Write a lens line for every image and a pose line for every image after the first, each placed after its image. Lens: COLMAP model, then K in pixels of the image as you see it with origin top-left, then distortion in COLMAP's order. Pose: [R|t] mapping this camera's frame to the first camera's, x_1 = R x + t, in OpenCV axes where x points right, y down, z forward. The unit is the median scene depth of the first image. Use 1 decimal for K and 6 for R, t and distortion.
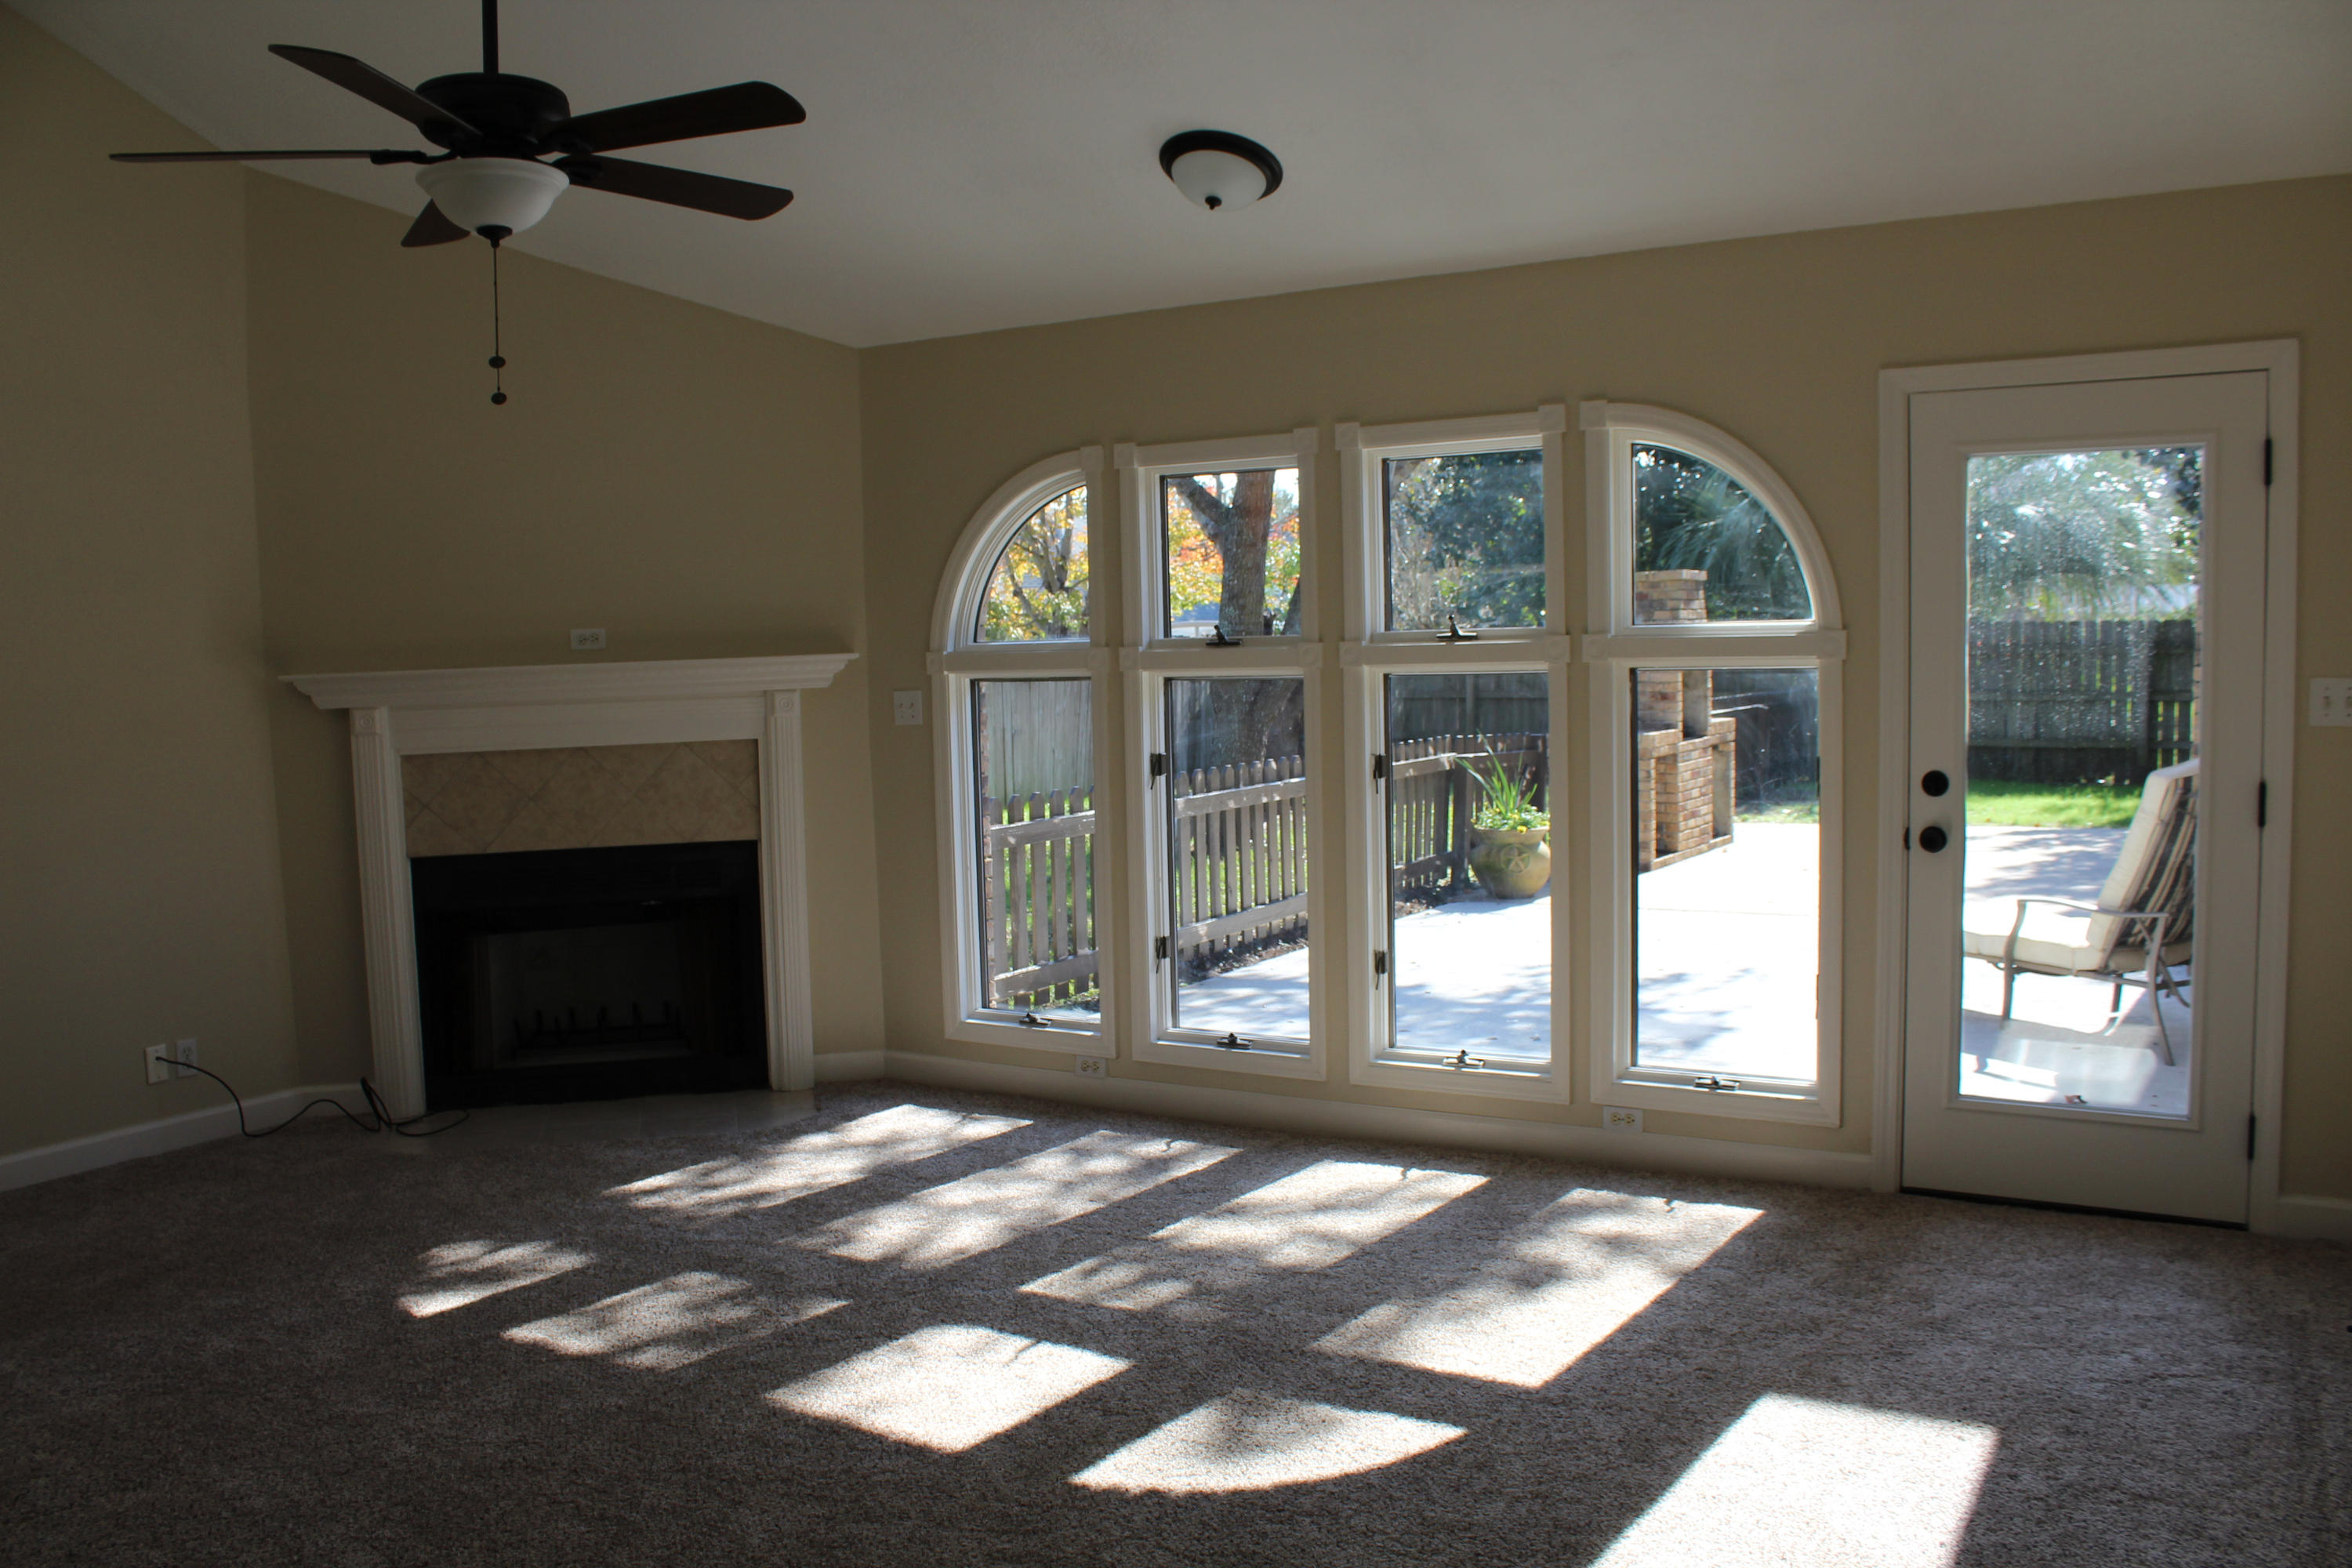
lens RADIAL K [[1969.9, 0, 1099.1], [0, 1969.9, 842.3], [0, 0, 1]] dist [-0.152783, 0.093433]
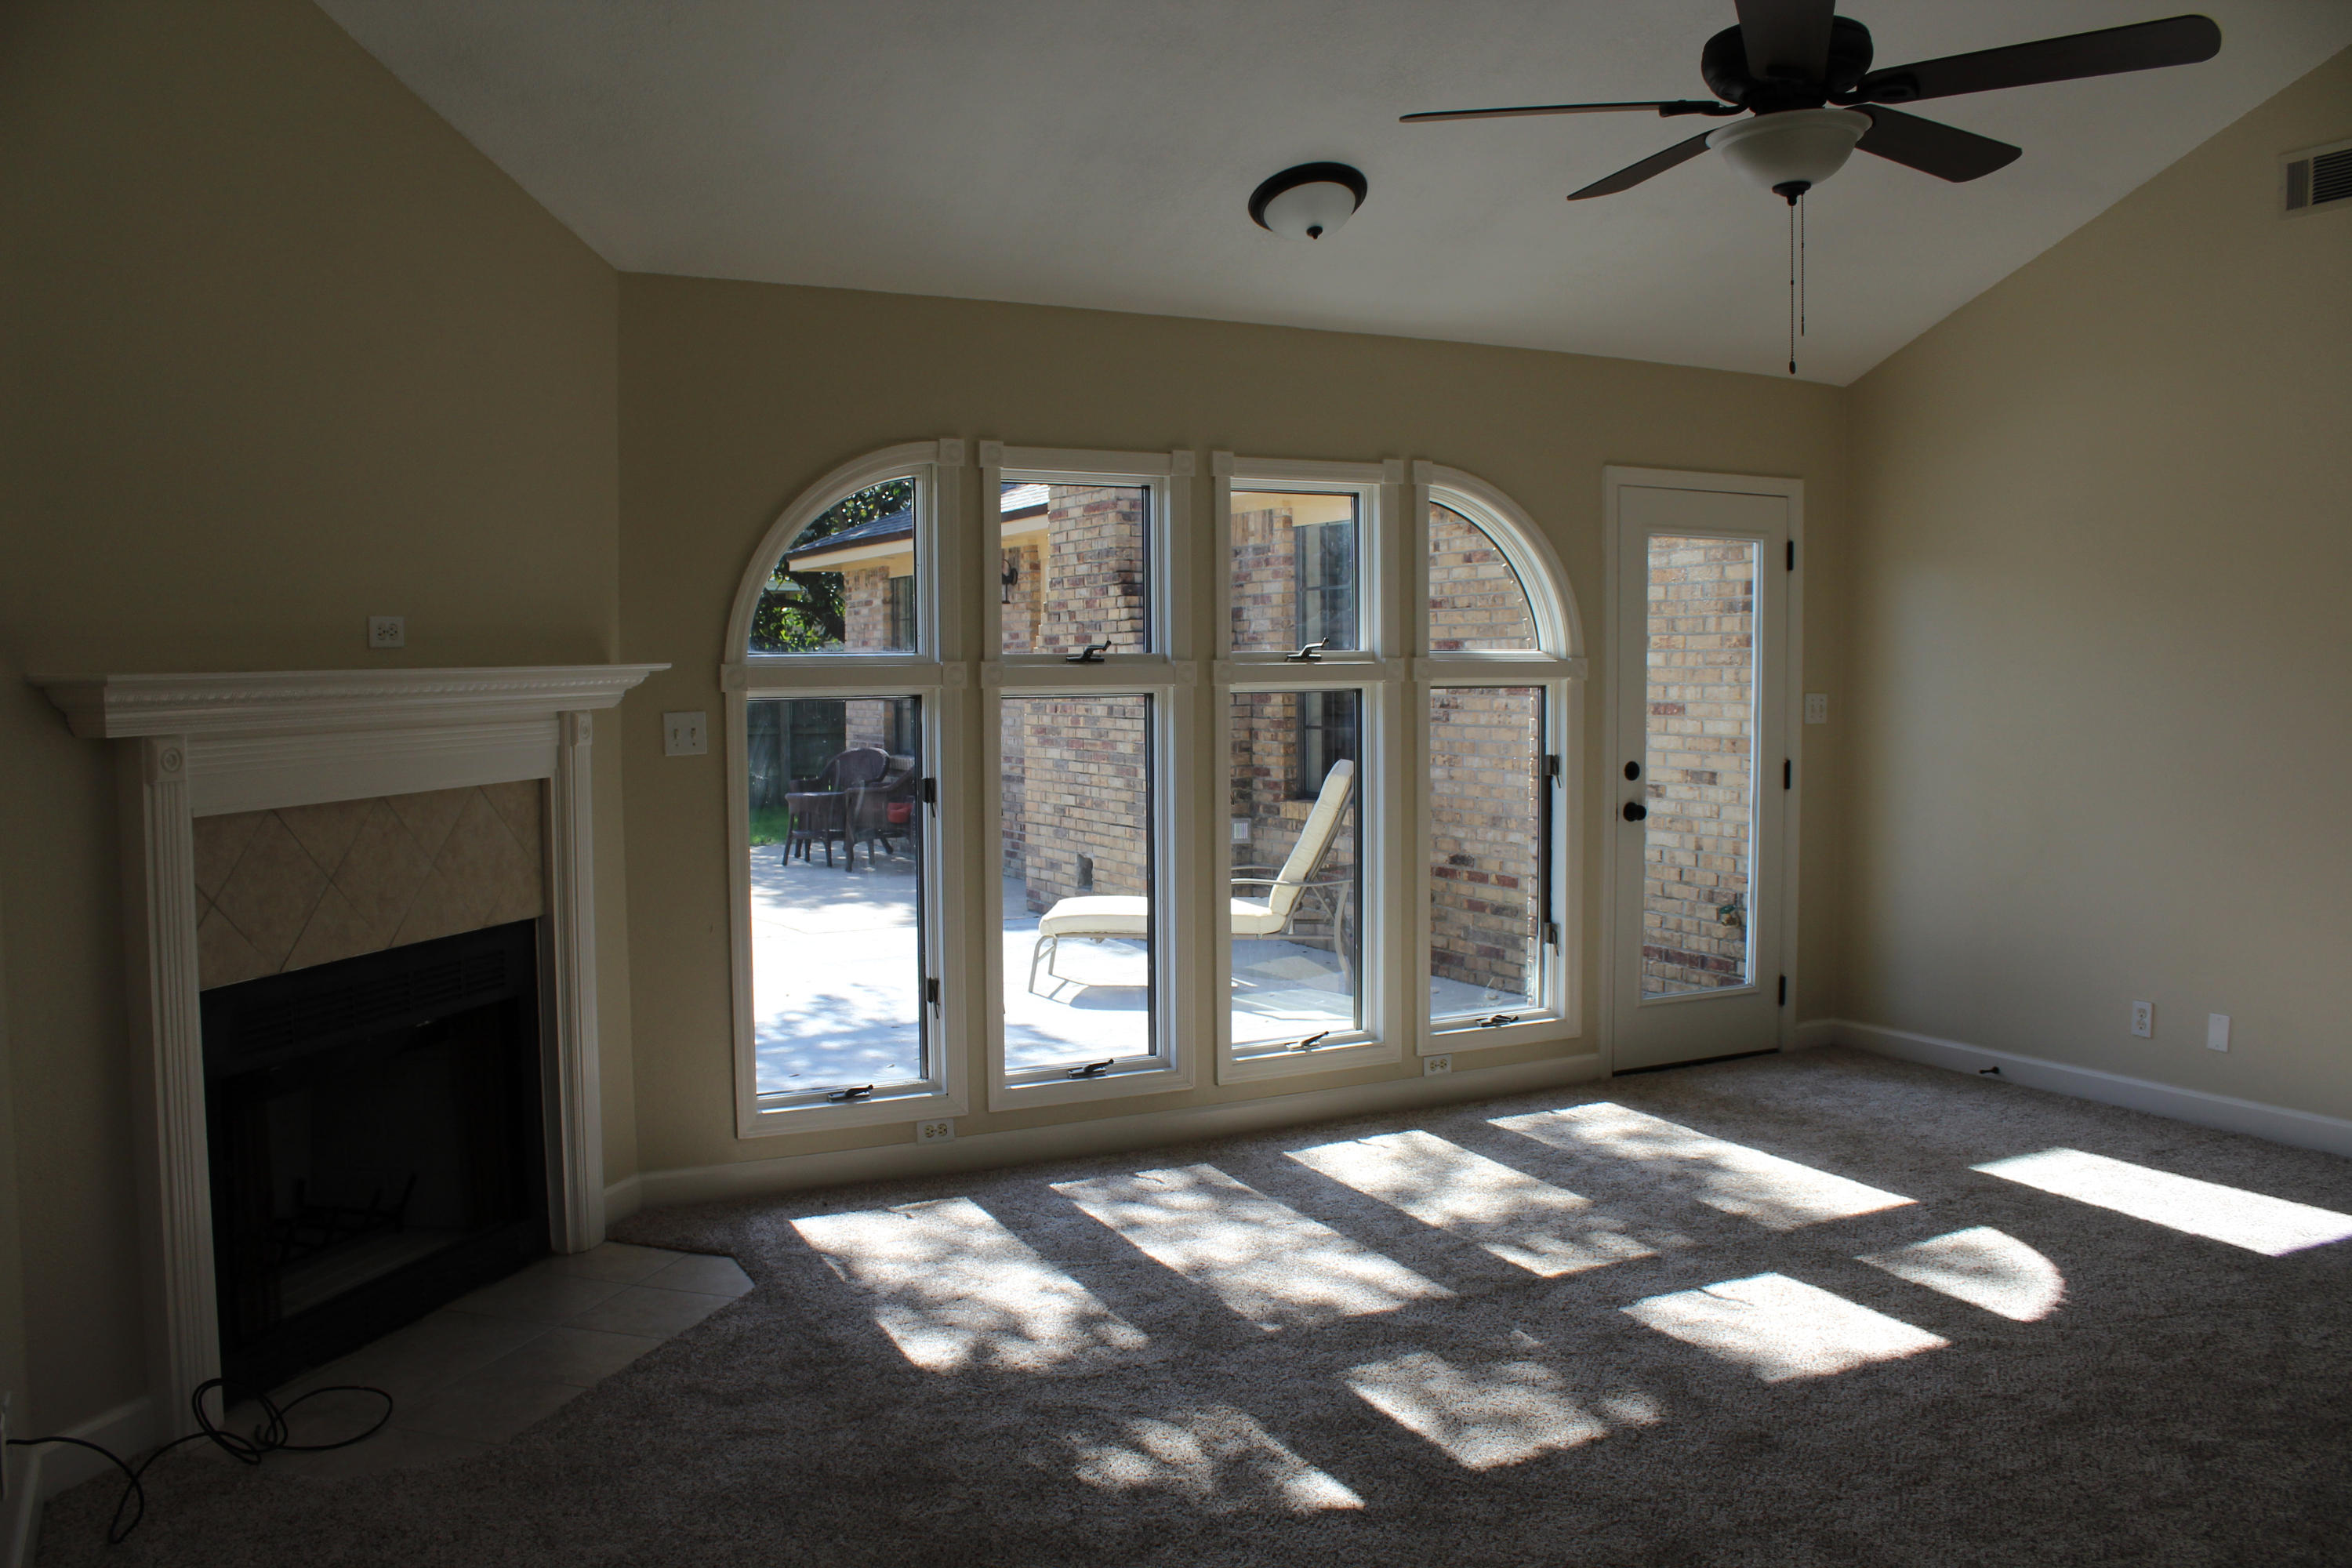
lens RADIAL K [[1969.9, 0, 1099.1], [0, 1969.9, 842.3], [0, 0, 1]] dist [-0.152783, 0.093433]
pose [[0.498087, -0.054321, 0.865424, -0.868654], [0.081626, 0.996541, 0.015572, -0.029030], [-0.863277, 0.062886, 0.500798, 0.571401]]
